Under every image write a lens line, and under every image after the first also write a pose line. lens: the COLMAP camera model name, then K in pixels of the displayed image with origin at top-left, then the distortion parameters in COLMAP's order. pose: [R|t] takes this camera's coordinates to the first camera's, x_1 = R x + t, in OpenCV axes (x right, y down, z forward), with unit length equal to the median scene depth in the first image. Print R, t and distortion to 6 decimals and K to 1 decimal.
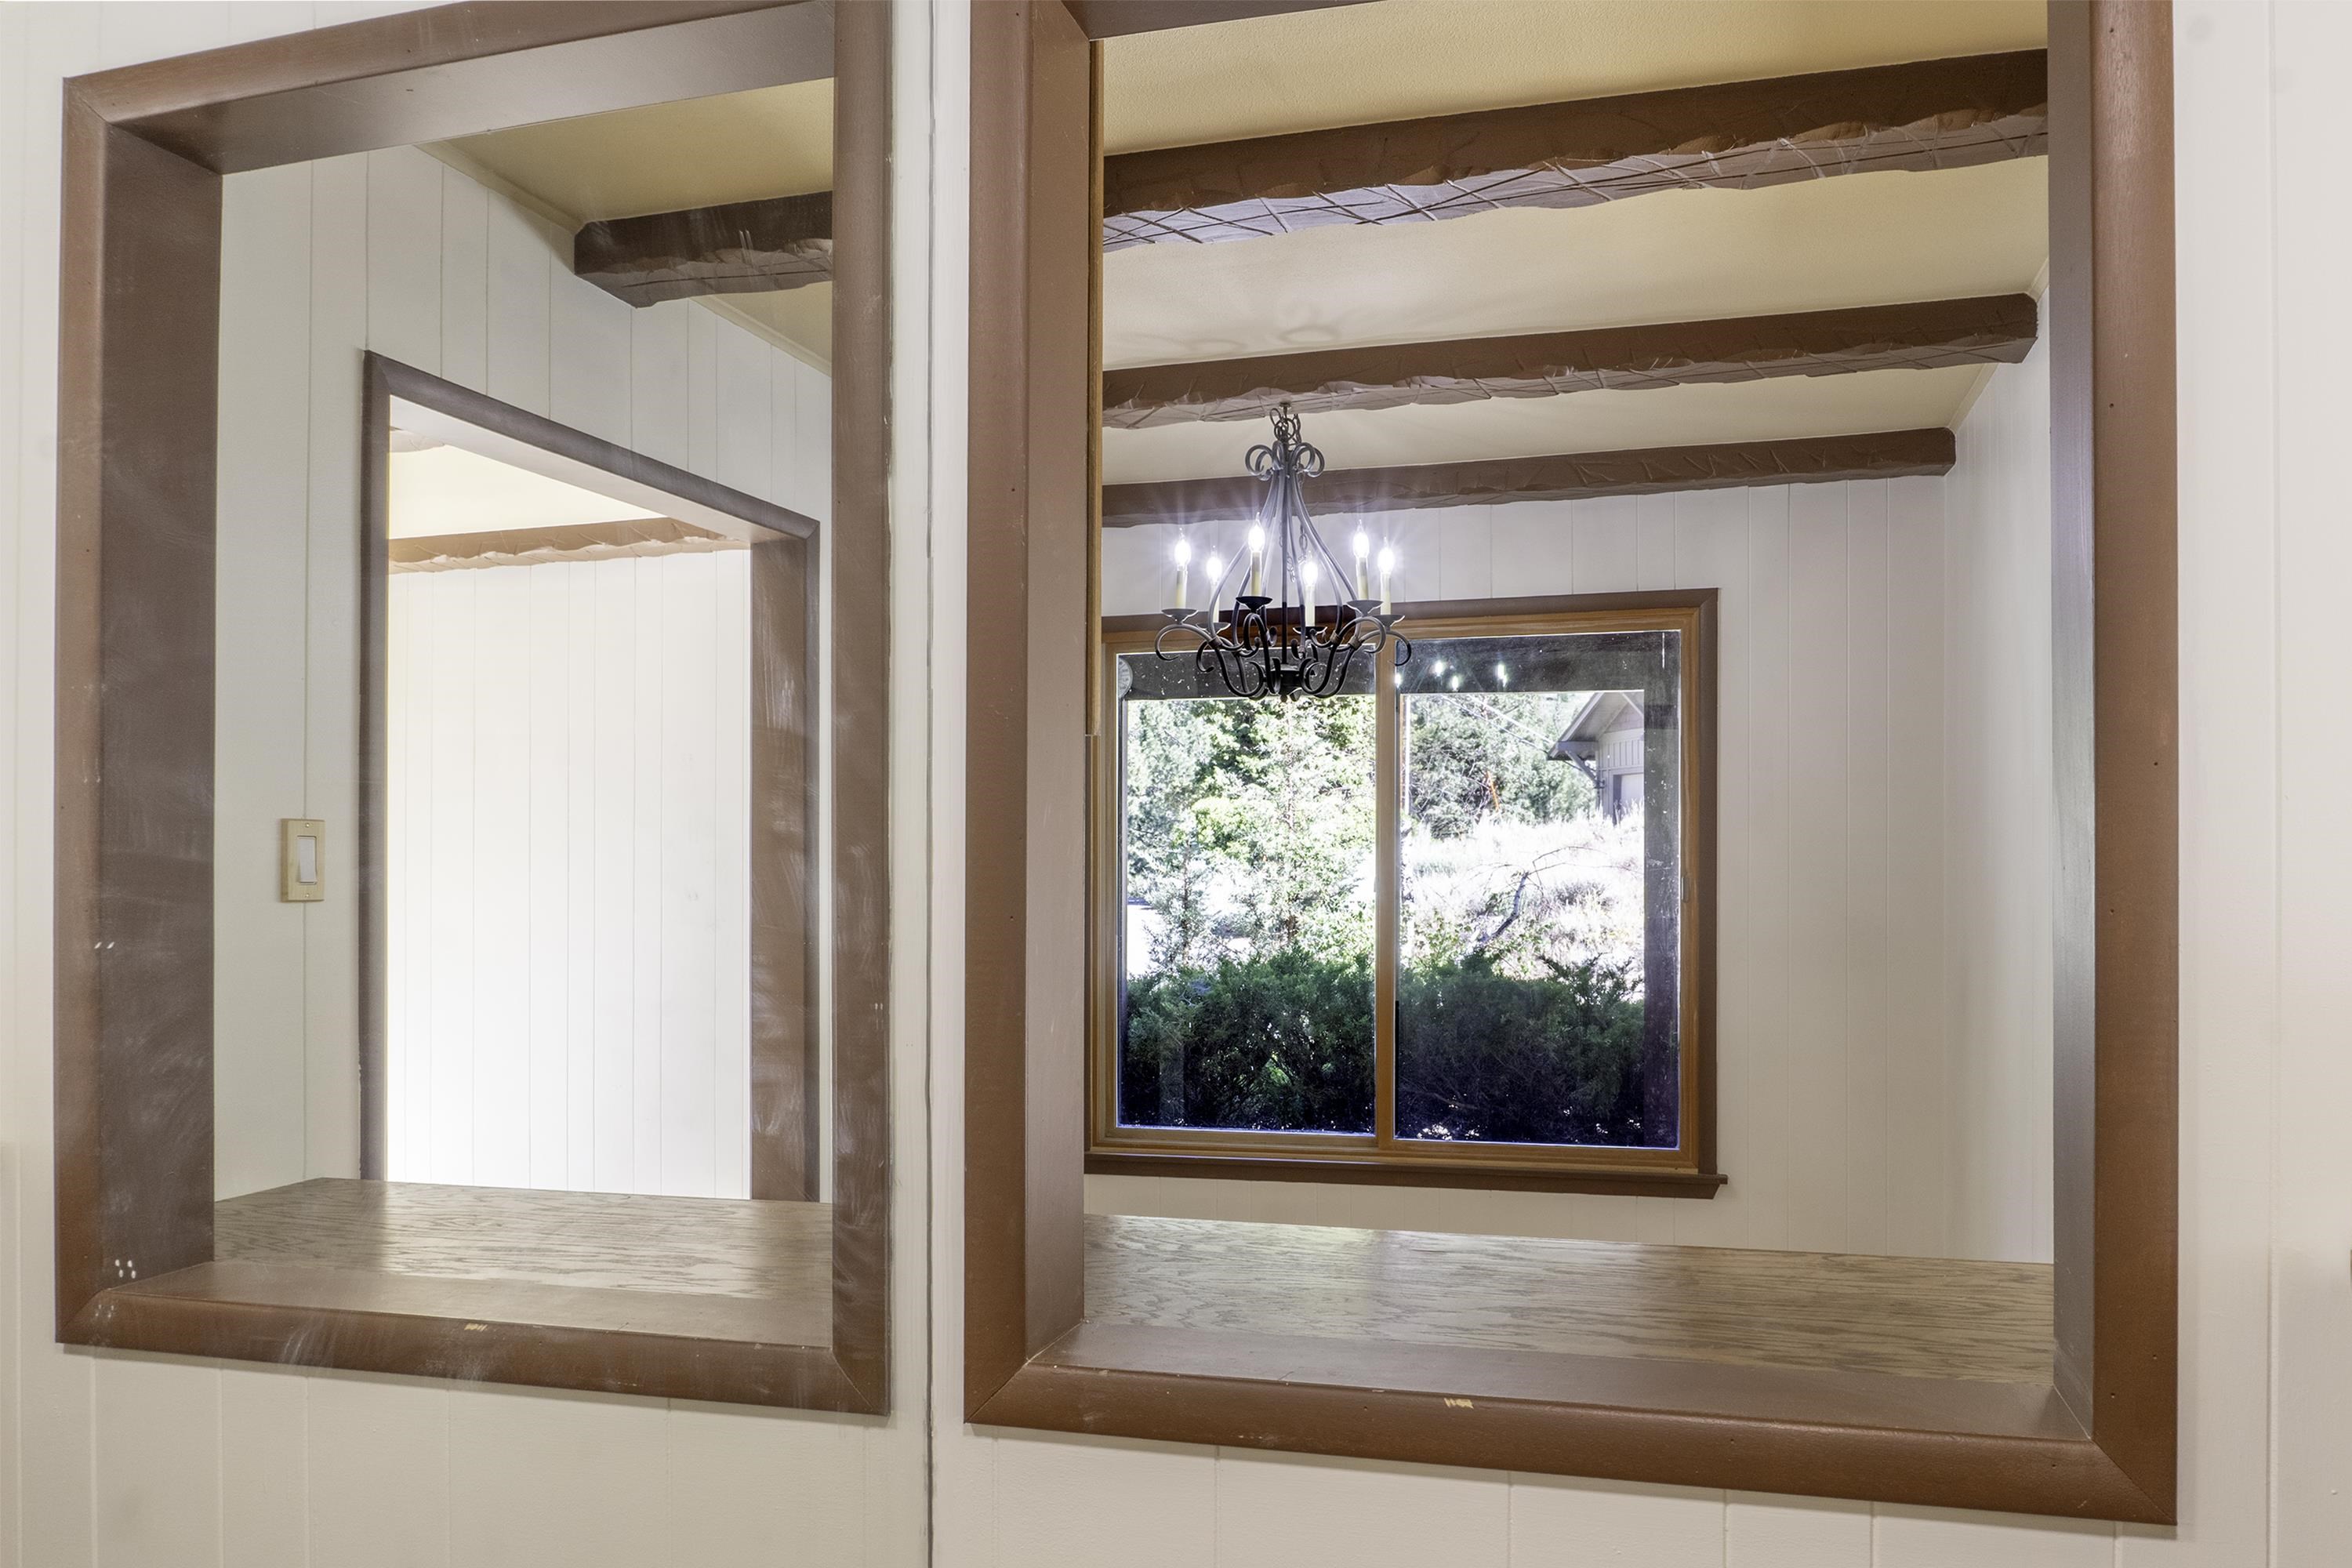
lens RADIAL K [[1621.0, 0, 1177.0], [0, 1621.0, 838.5], [0, 0, 1]] dist [0.133572, -0.159438]
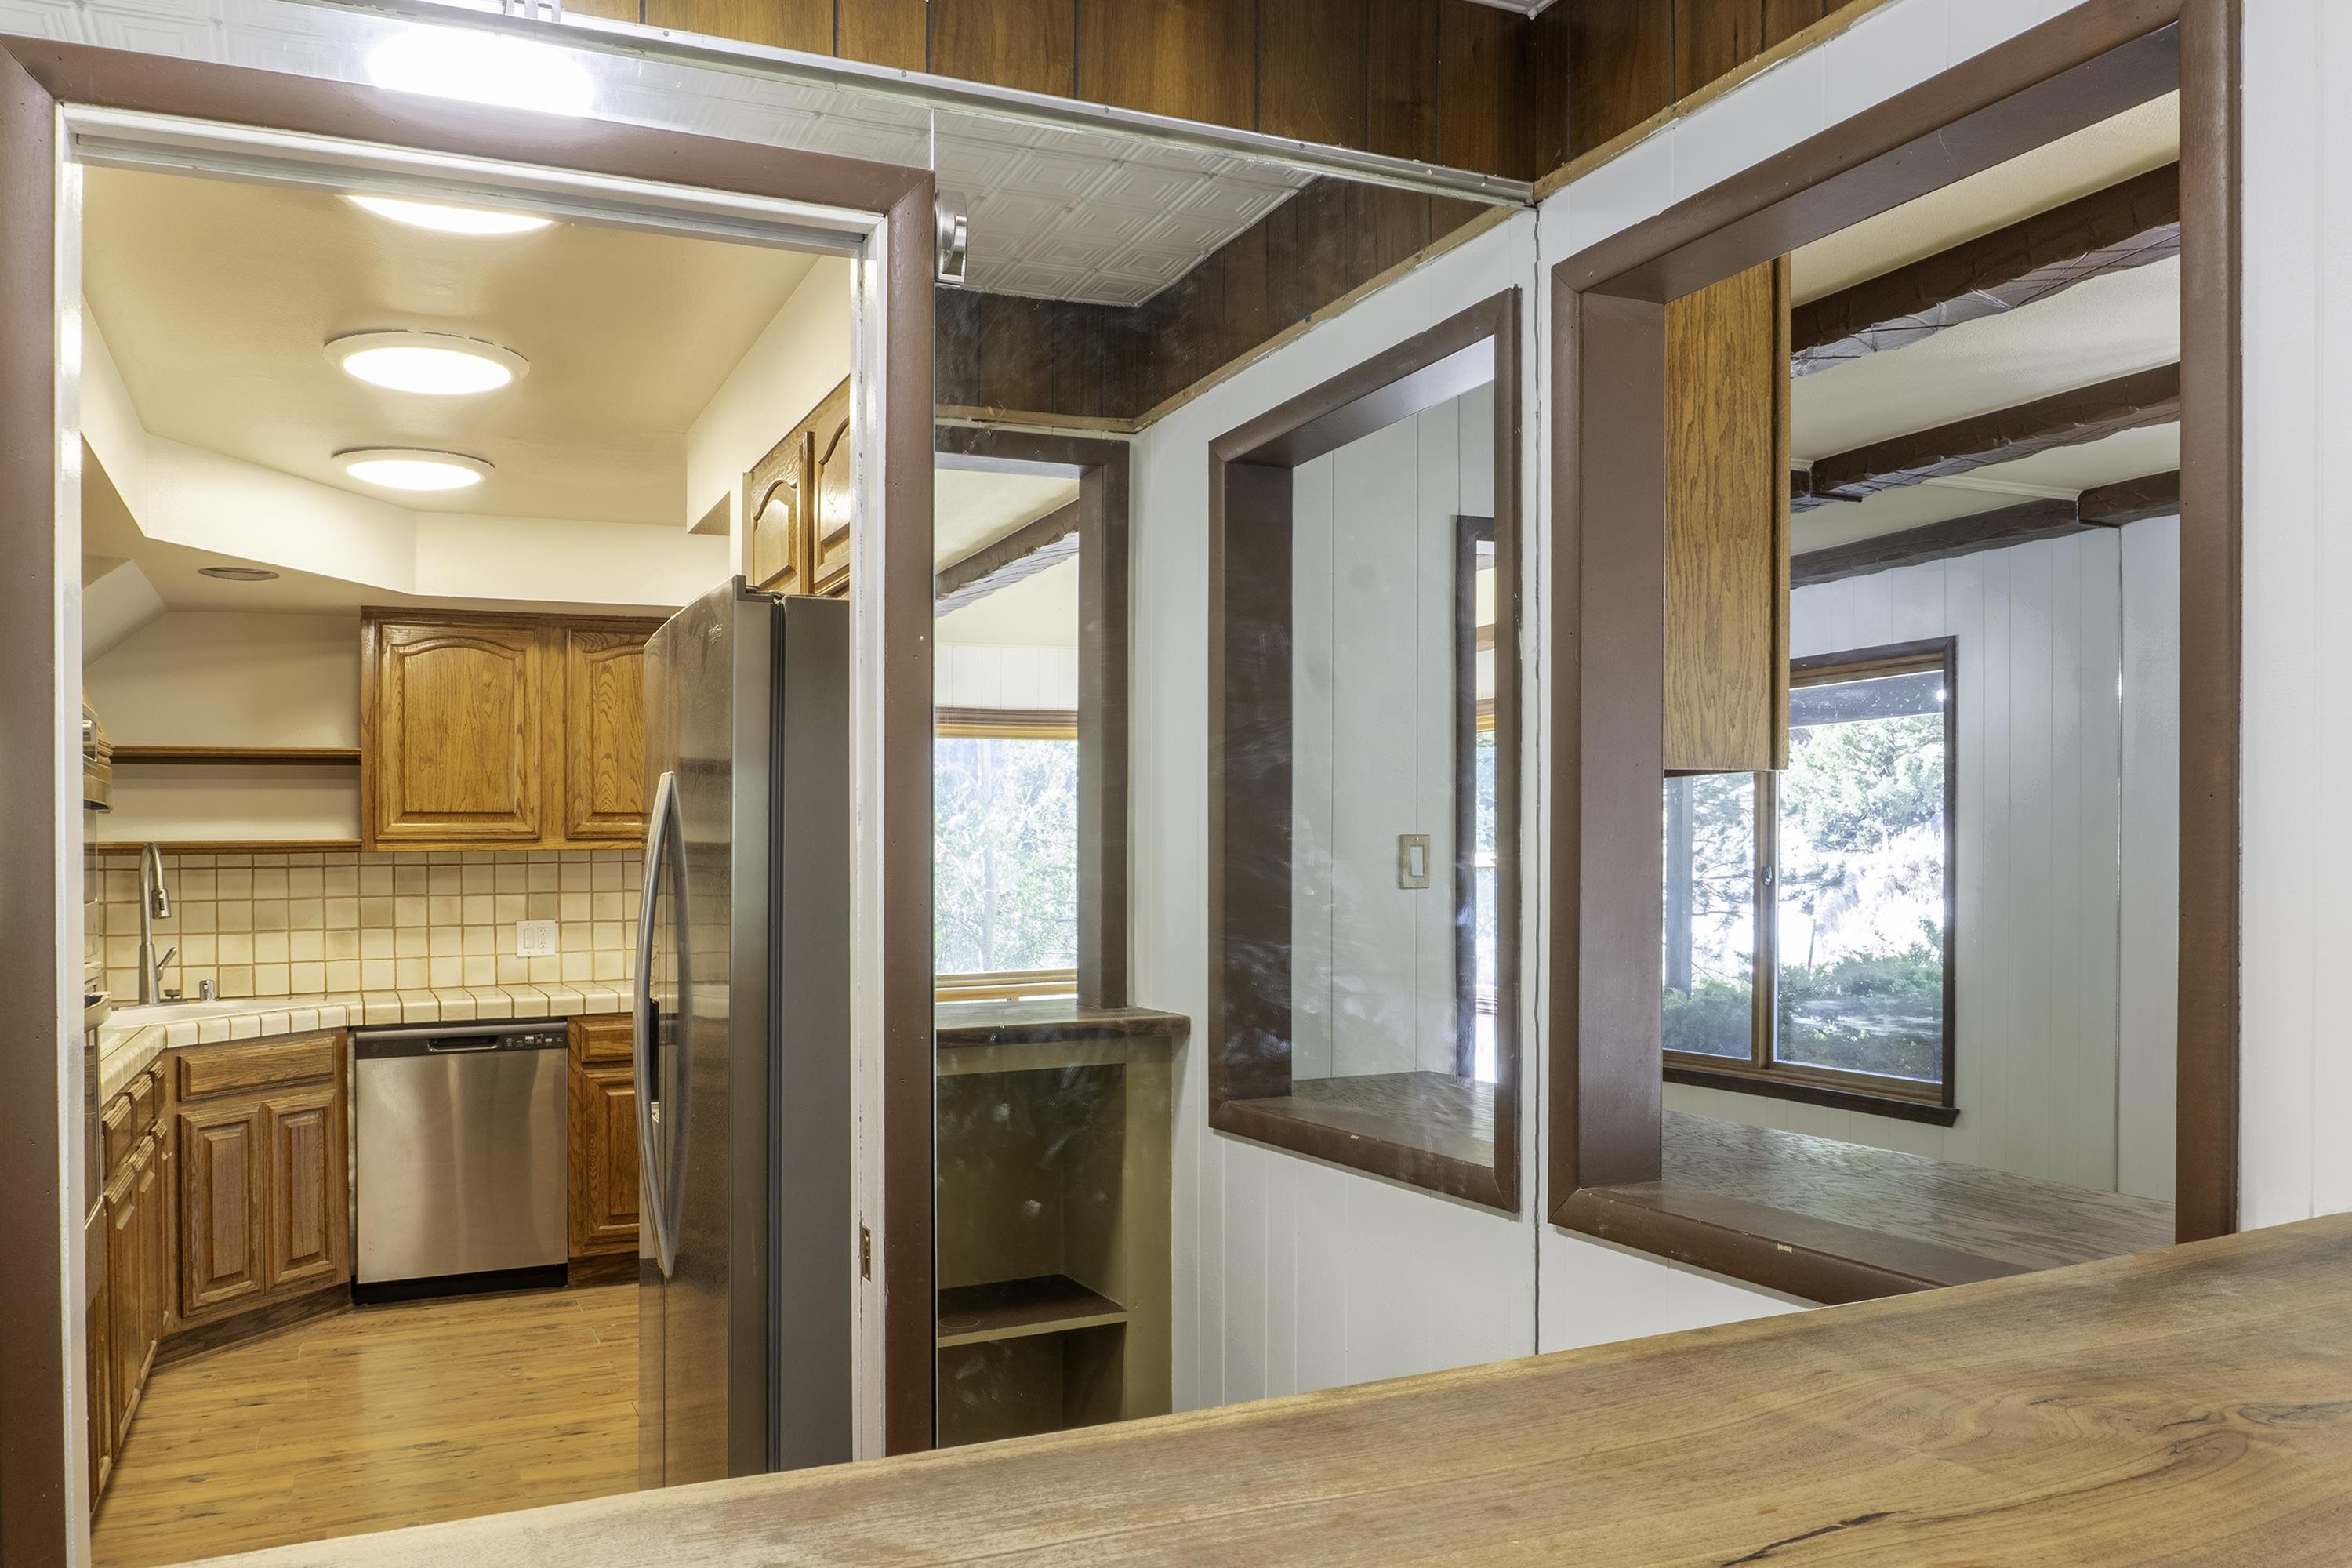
lens RADIAL K [[1654.5, 0, 1176.0], [0, 1654.5, 784.0], [0, 0, 1]] dist [0.001464, -0.006181]
pose [[0.640845, -0.040603, -0.766596, 0.722646], [0.009494, 0.998943, -0.044972, 0.010962], [0.767612, 0.021542, 0.640553, -0.219575]]
